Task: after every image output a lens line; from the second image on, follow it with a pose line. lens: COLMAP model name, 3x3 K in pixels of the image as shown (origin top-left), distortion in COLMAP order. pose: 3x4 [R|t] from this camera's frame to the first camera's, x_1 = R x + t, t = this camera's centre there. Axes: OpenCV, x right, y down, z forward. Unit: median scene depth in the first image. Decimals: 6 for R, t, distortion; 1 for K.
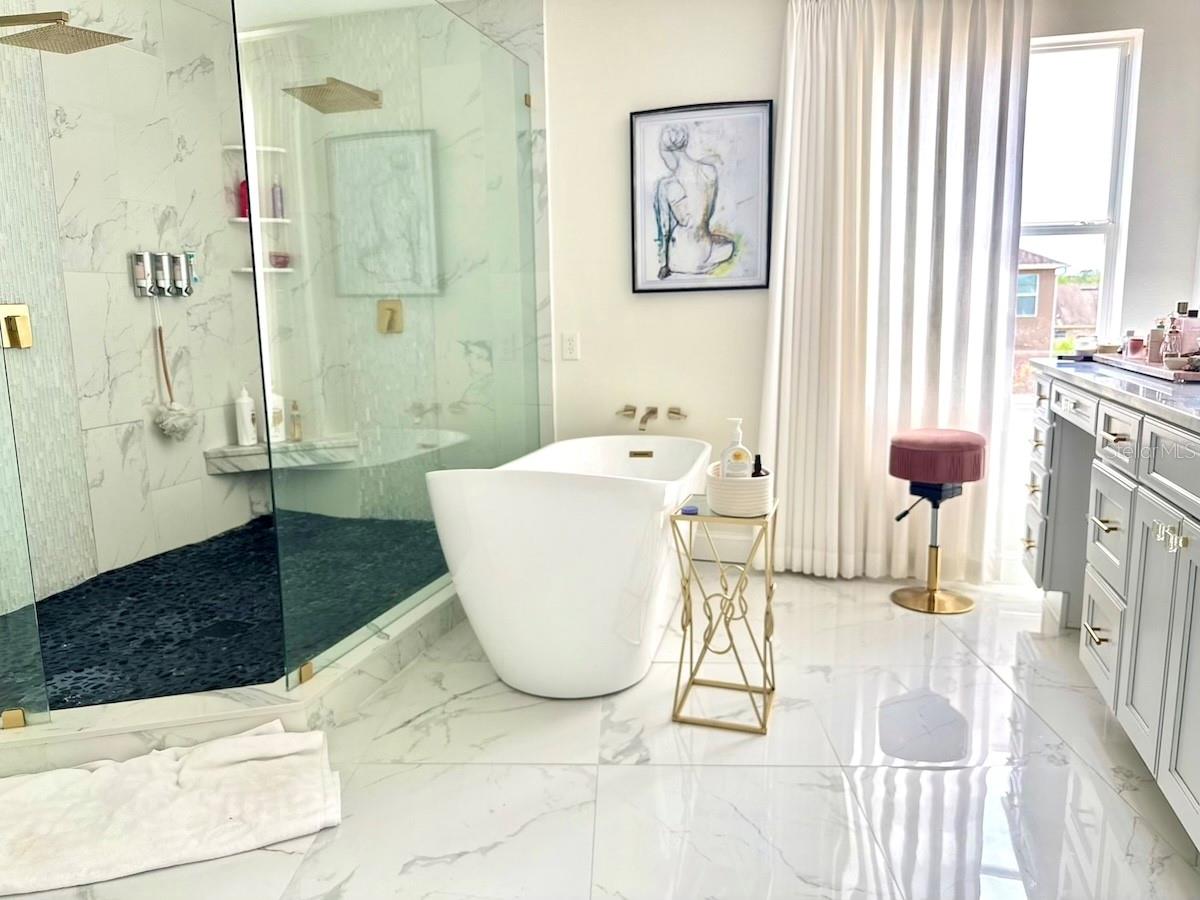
lens RADIAL K [[847.4, 0, 600.0], [0, 847.4, 450.0], [0, 0, 1]] dist [0.112917, -0.170606]
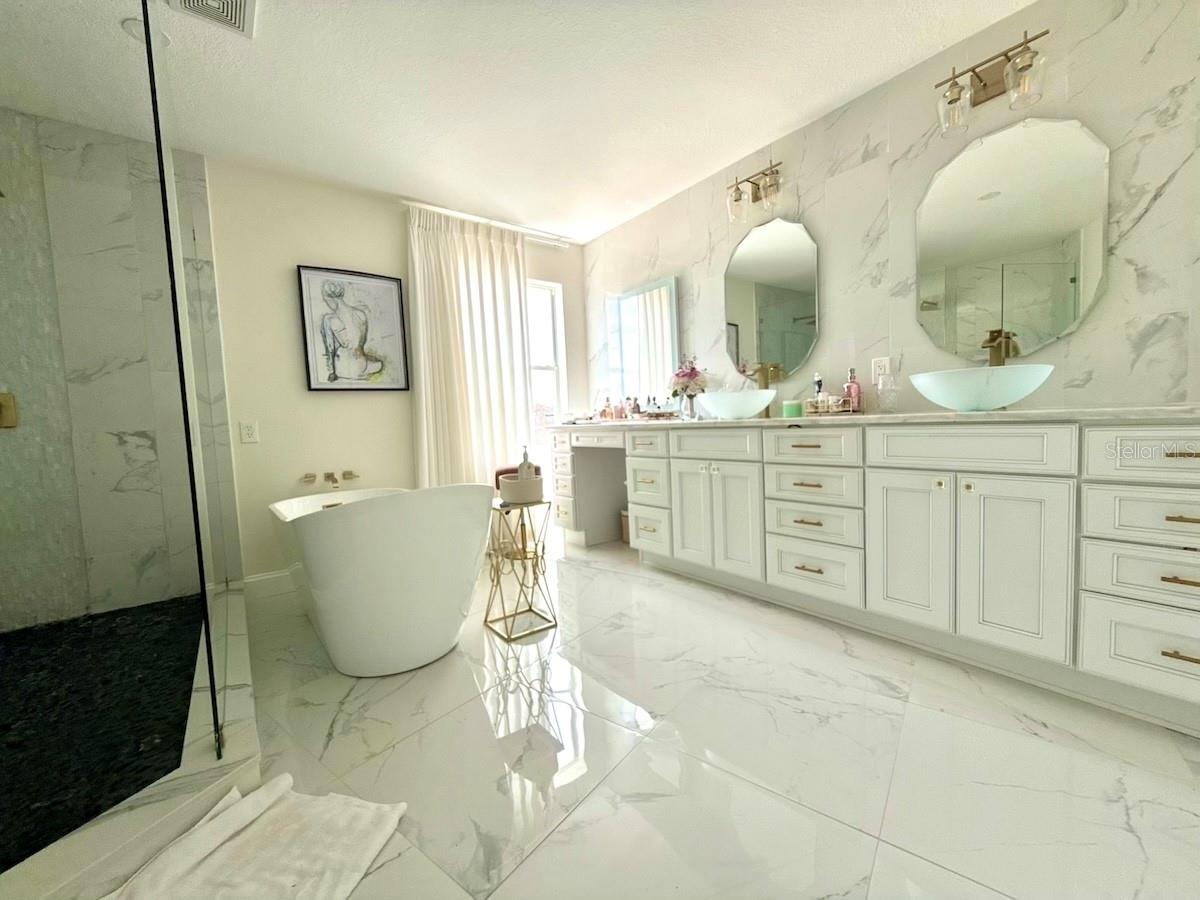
lens RADIAL K [[473.5, 0, 603.1], [0, 473.5, 453.2], [0, 0, 1]] dist [0.002153, 0.000269]
pose [[0.578125, -0.065771, 0.813293, -0.324204], [0.171423, 0.984291, -0.042256, 0.029238], [-0.797738, 0.163846, 0.580318, 0.197934]]
